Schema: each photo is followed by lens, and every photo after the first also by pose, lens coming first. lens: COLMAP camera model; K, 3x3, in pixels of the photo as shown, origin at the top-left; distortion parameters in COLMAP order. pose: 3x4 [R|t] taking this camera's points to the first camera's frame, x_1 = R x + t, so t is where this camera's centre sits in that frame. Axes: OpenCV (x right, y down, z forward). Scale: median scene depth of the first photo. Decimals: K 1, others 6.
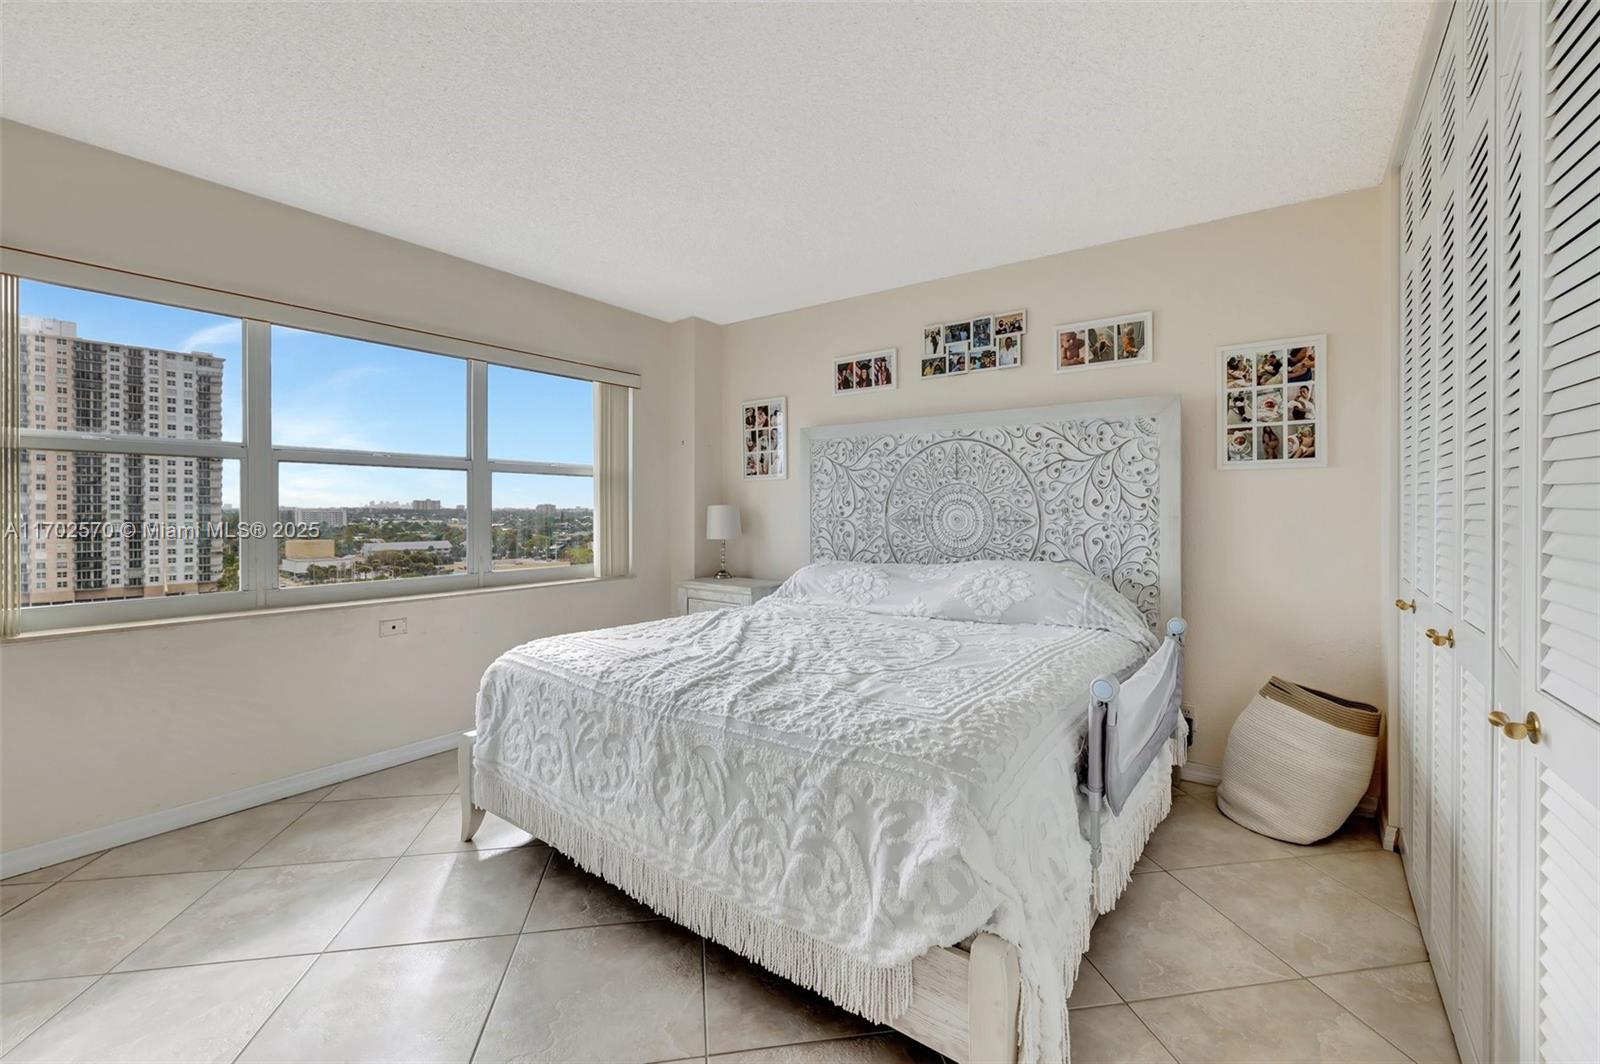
lens RADIAL K [[676.4, 0, 798.4], [0, 676.4, 508.1], [0, 0, 1]] dist [0.000317, -0.000053]
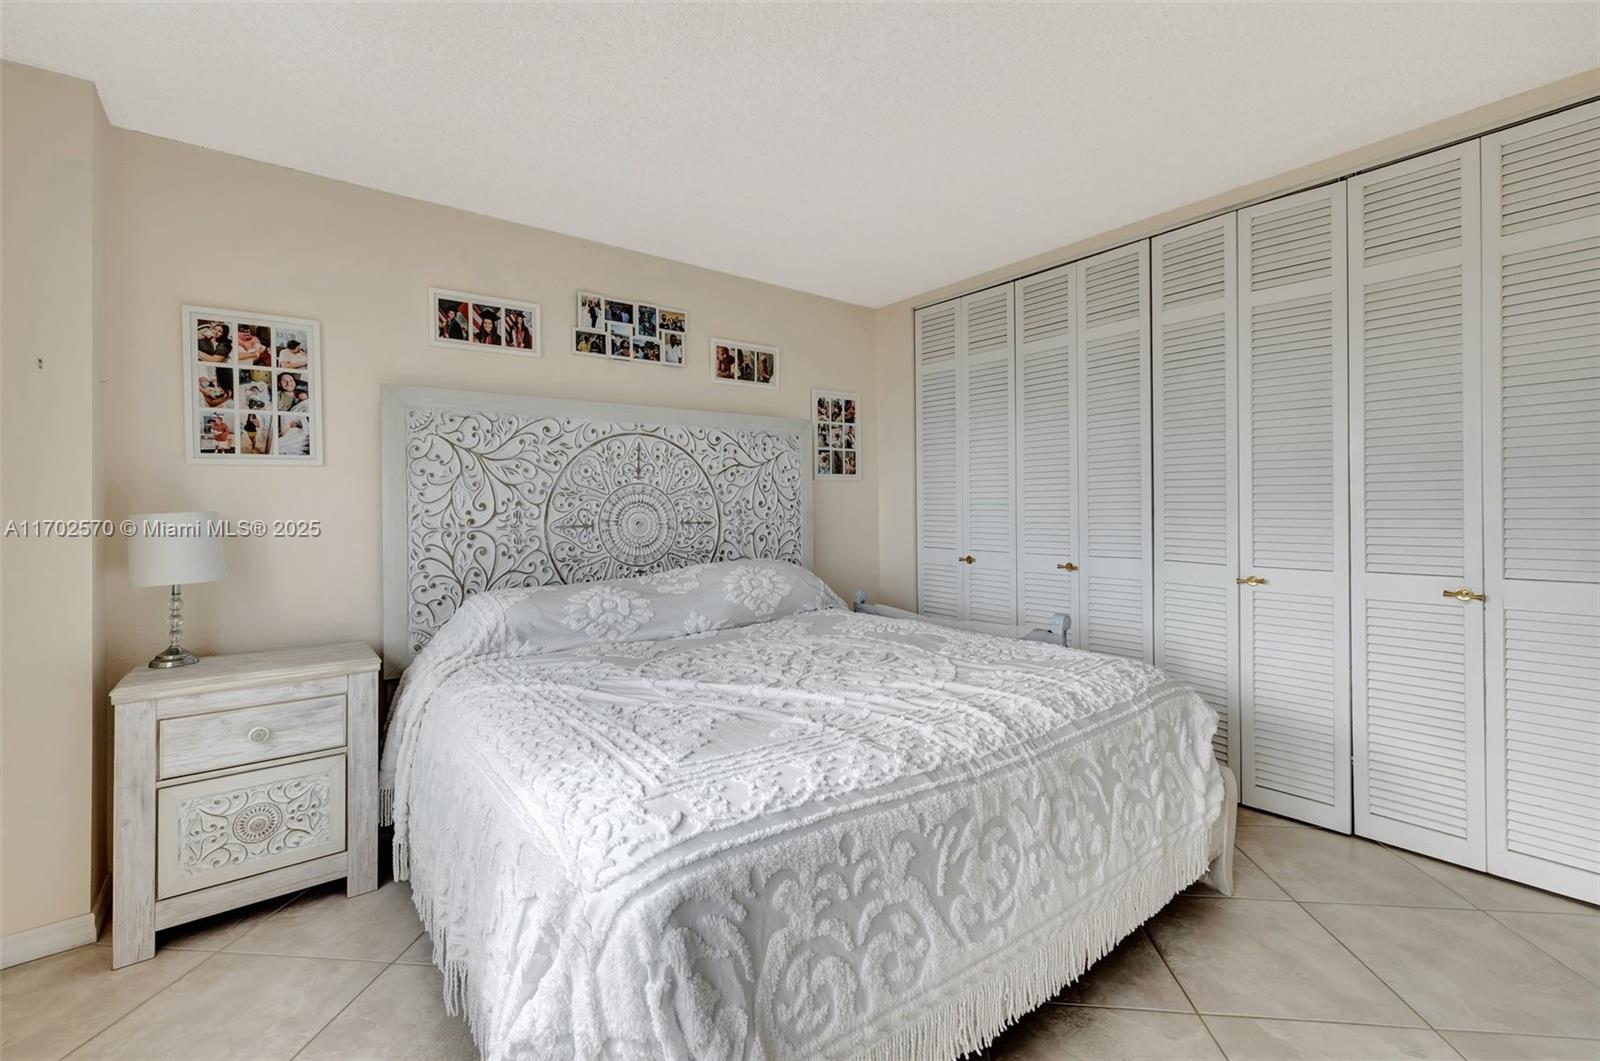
lens RADIAL K [[677.6, 0, 801.6], [0, 677.6, 507.9], [0, 0, 1]] dist [0.000187, 0.000107]
pose [[0.266215, -0.003059, 0.963909, -0.566464], [0.015303, 0.999882, -0.001053, 0.000271], [-0.963792, 0.015031, 0.266230, 0.554815]]
